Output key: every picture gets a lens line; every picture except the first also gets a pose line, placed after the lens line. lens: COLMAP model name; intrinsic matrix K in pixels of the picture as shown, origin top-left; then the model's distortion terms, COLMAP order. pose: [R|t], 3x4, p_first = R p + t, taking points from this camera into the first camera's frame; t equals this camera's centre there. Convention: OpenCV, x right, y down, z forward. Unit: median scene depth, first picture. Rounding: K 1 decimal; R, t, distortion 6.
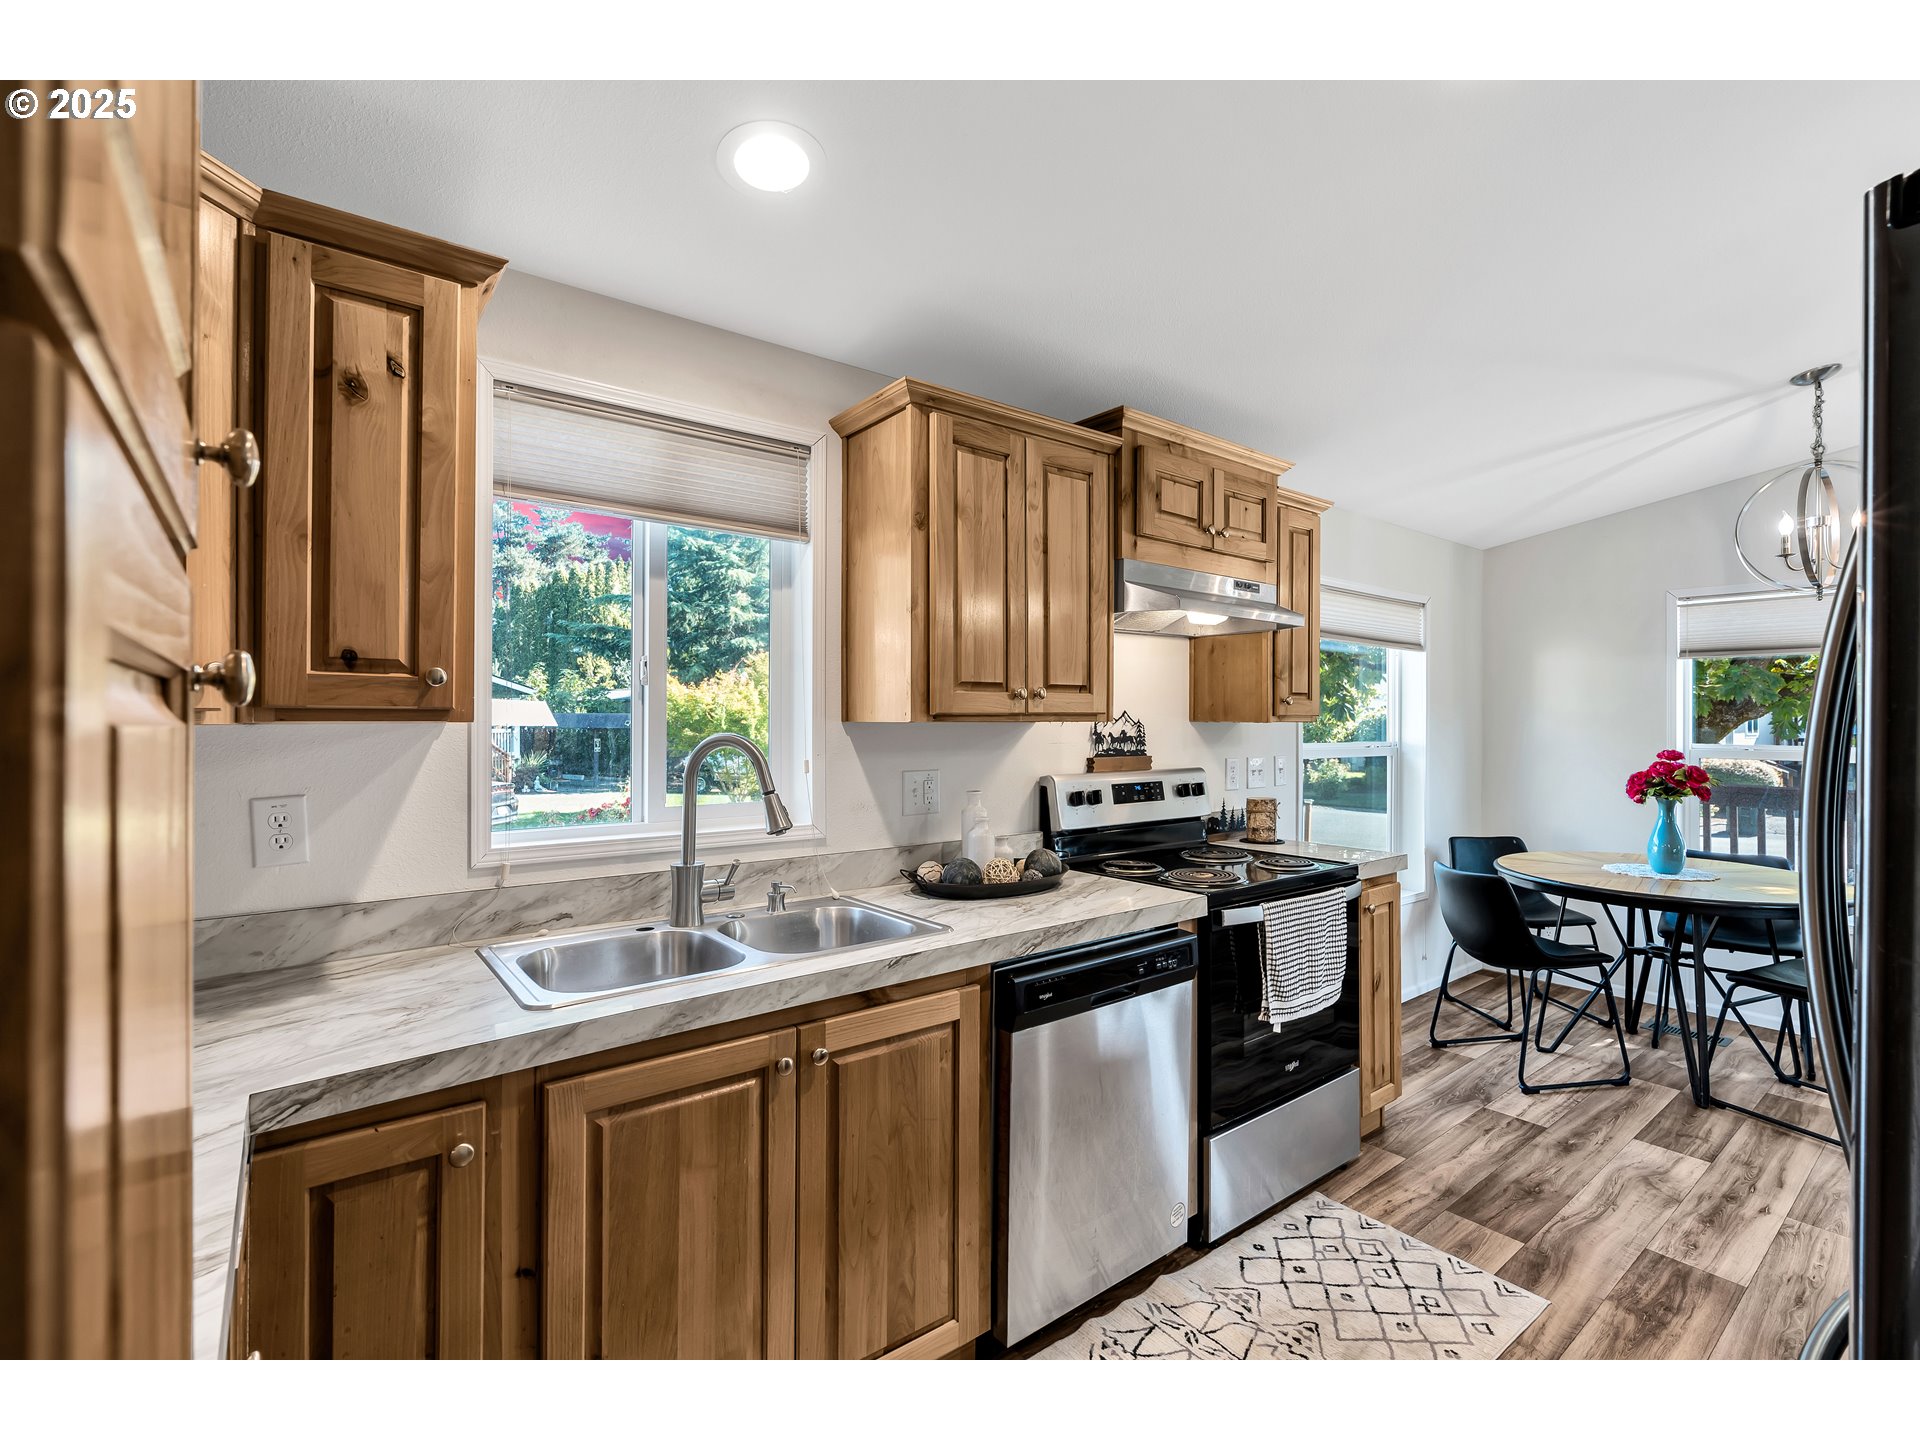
lens RADIAL K [[863.8, 0, 956.9], [0, 863.8, 711.2], [0, 0, 1]] dist [-0.016462, 0.005326]
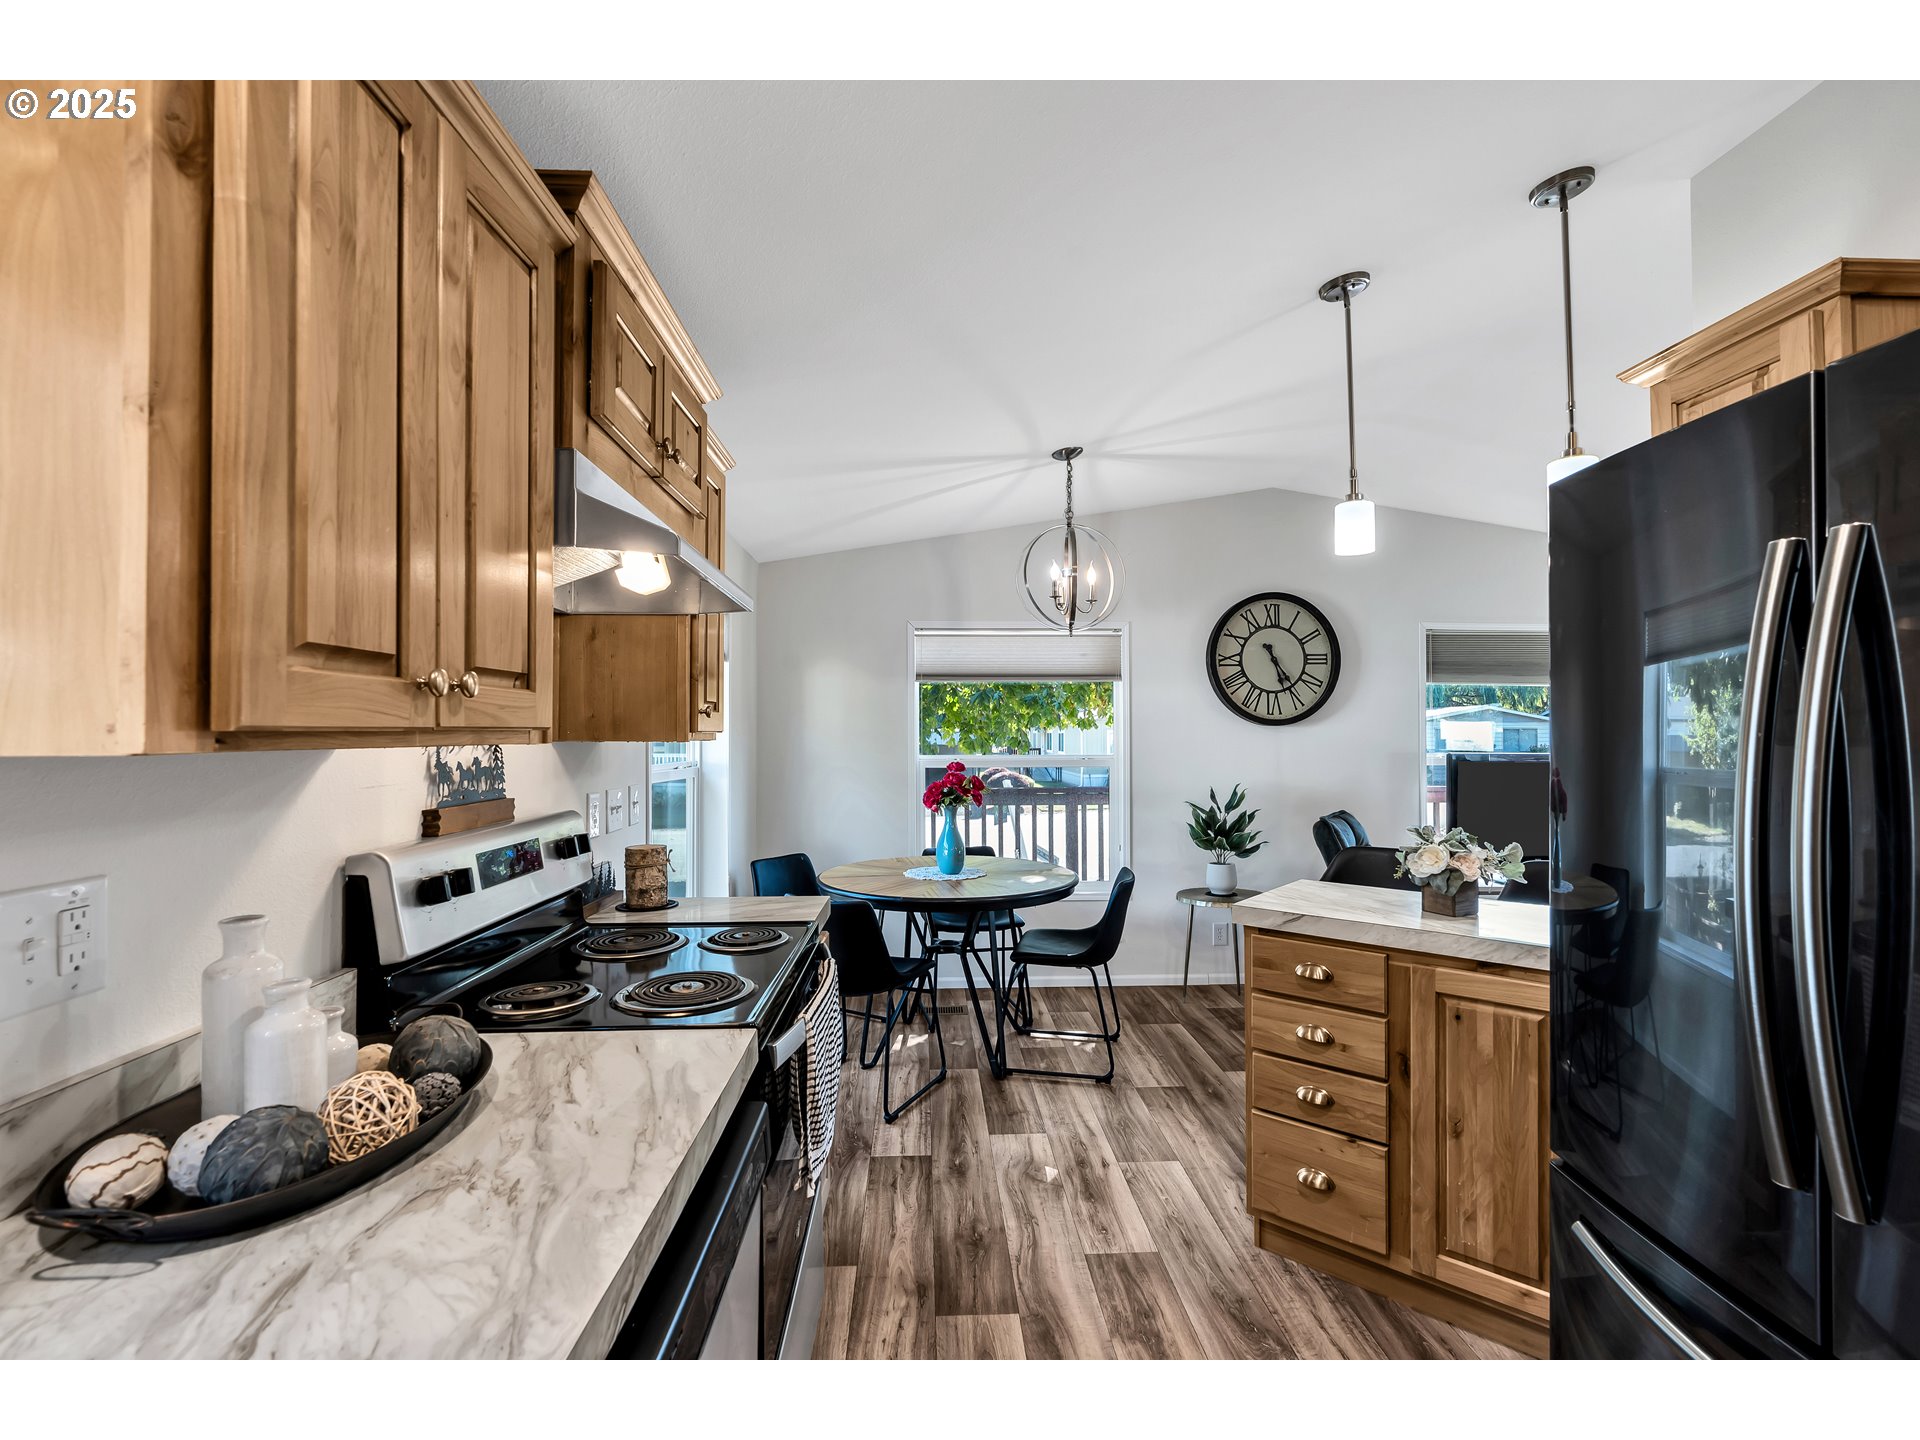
lens RADIAL K [[863.8, 0, 952.8], [0, 863.8, 716.4], [0, 0, 1]] dist [-0.016462, 0.005326]
pose [[0.582196, 0.010582, 0.812980, -0.085806], [0.000617, 0.999909, -0.013456, 0.001627], [-0.813049, 0.008336, 0.582136, 0.368085]]
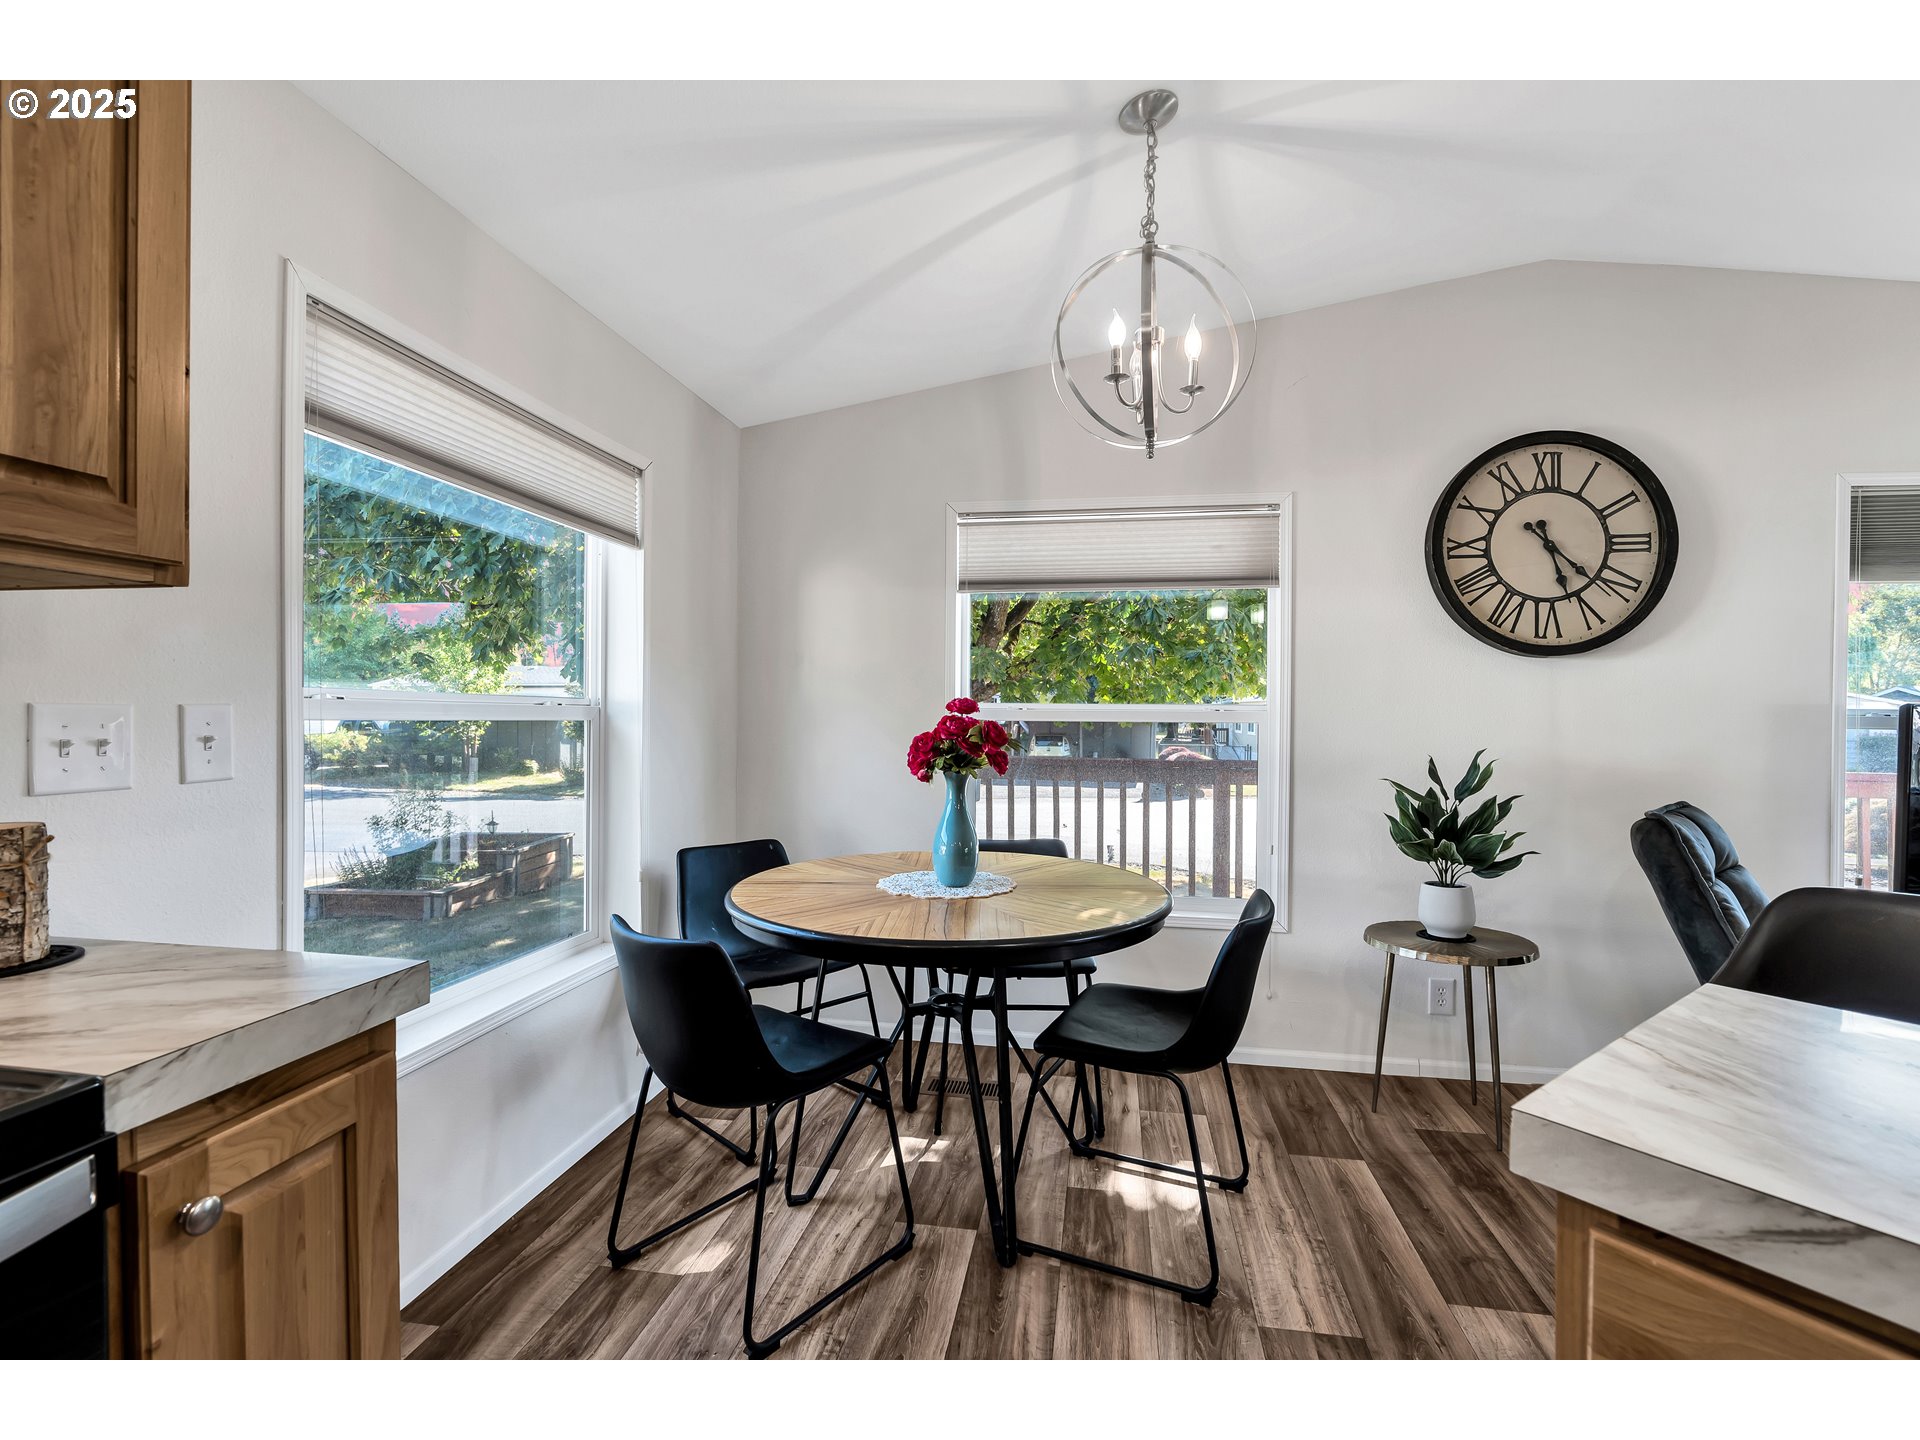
lens RADIAL K [[863.8, 0, 956.4], [0, 863.8, 717.4], [0, 0, 1]] dist [-0.016462, 0.005326]
pose [[0.739931, -0.002152, 0.672680, 0.404067], [-0.007609, 0.999904, 0.011569, 0.055177], [-0.672640, -0.013678, 0.739843, 0.538549]]
